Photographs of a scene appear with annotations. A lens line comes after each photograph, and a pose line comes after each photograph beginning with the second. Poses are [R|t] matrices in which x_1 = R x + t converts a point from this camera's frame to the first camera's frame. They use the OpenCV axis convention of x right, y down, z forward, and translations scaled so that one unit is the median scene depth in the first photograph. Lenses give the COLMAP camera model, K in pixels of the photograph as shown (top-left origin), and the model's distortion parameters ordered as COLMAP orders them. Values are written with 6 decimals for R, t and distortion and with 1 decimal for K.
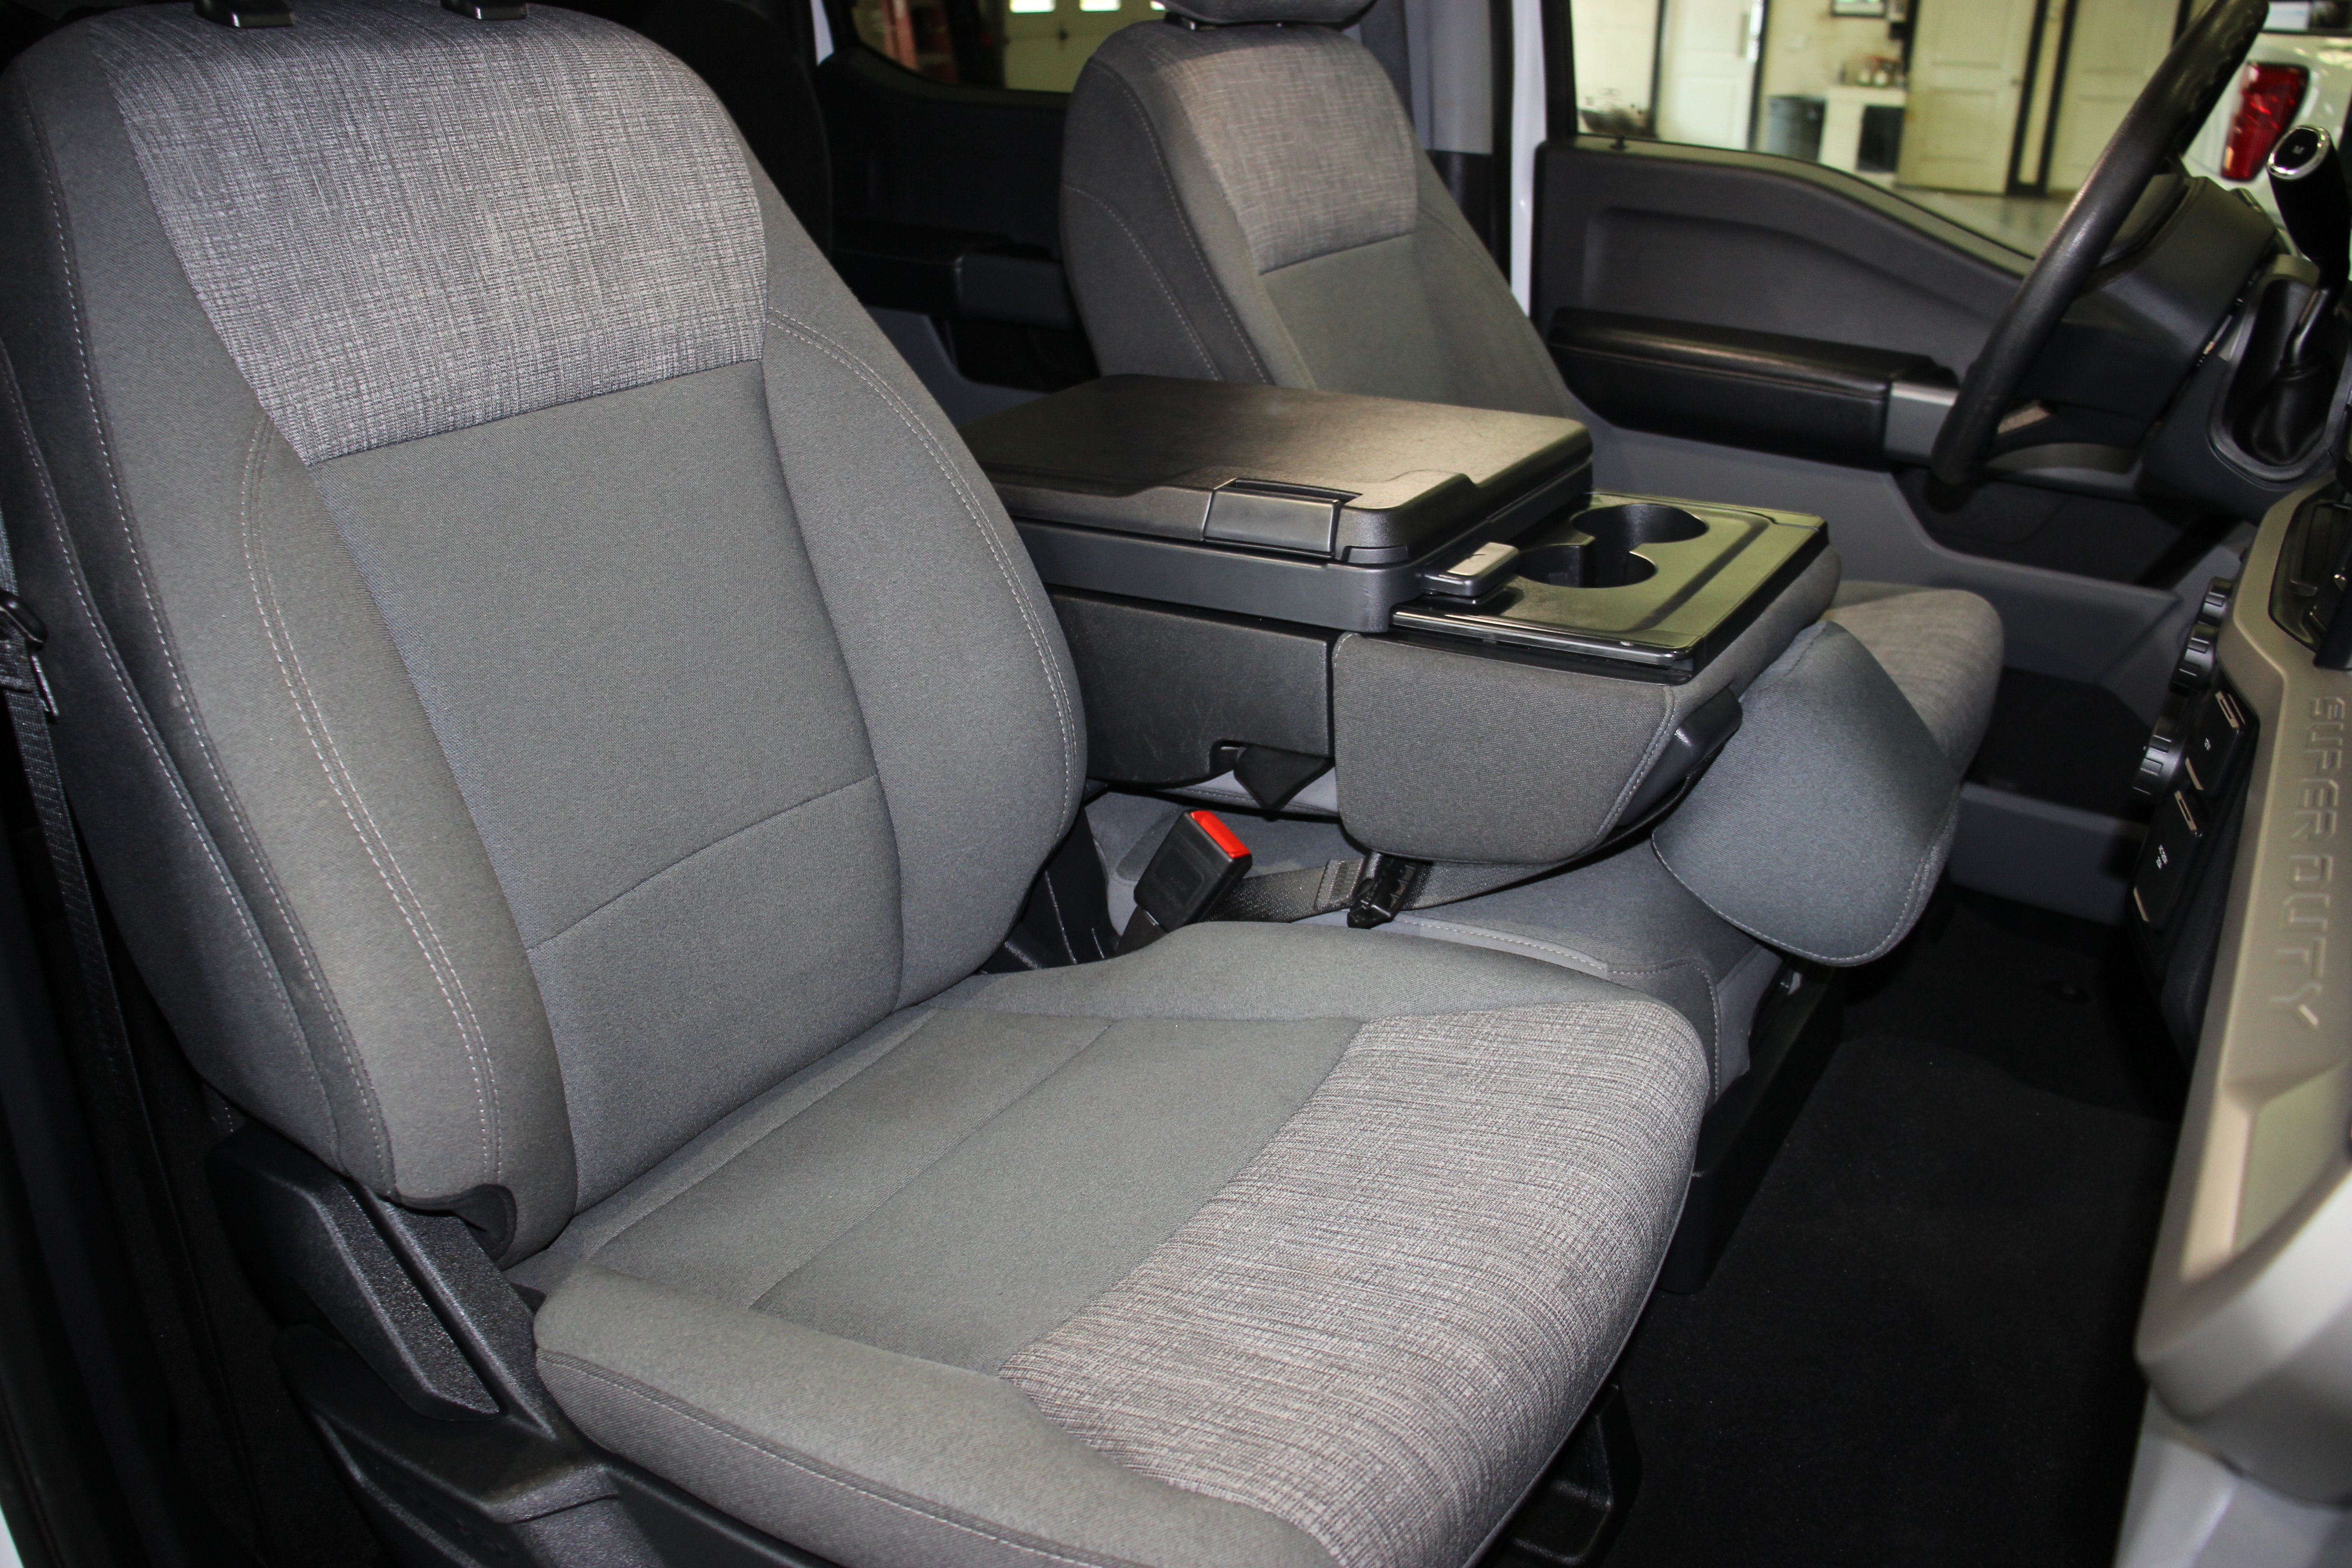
lens RADIAL K [[1901.7, 0, 1183.4], [0, 1901.7, 747.3], [0, 0, 1]] dist [-0.139174, 0.076935]
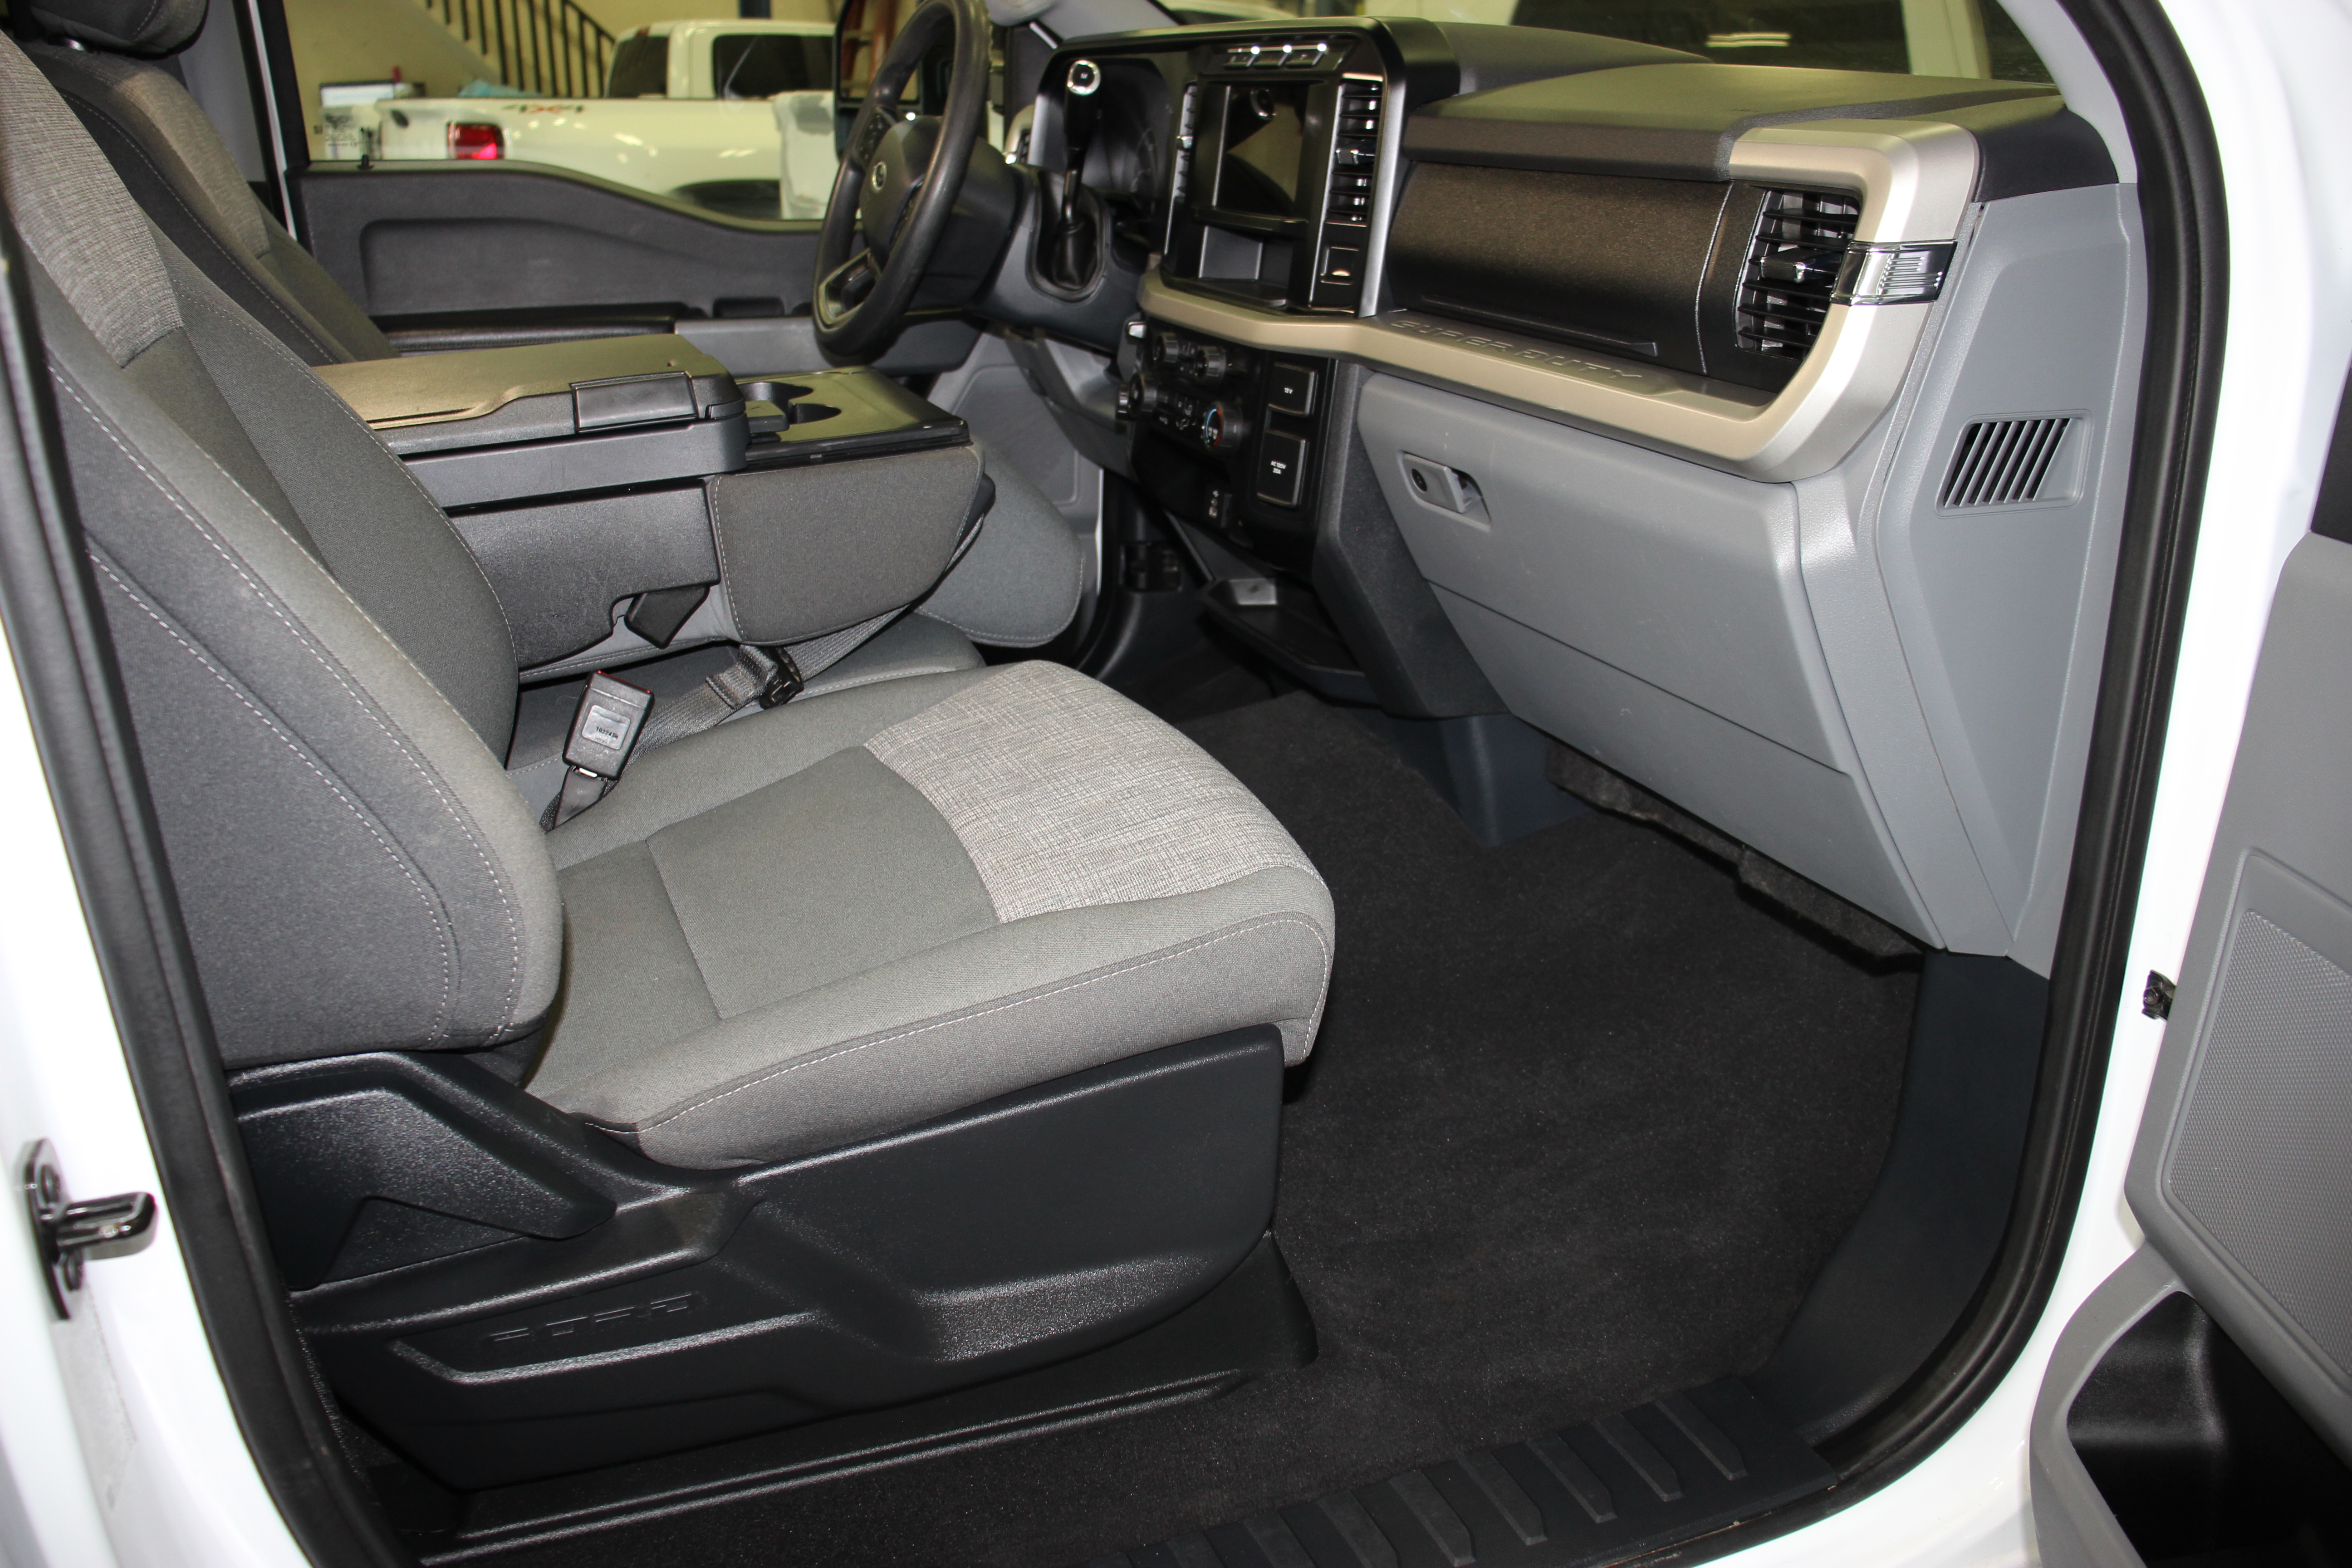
lens RADIAL K [[1901.7, 0, 1183.4], [0, 1901.7, 747.3], [0, 0, 1]] dist [-0.139174, 0.076935]
pose [[0.578786, -0.279352, 0.766139, -0.733711], [0.318703, 0.942263, 0.102804, 0.078750], [-0.750623, 0.184669, 0.634399, 0.012956]]
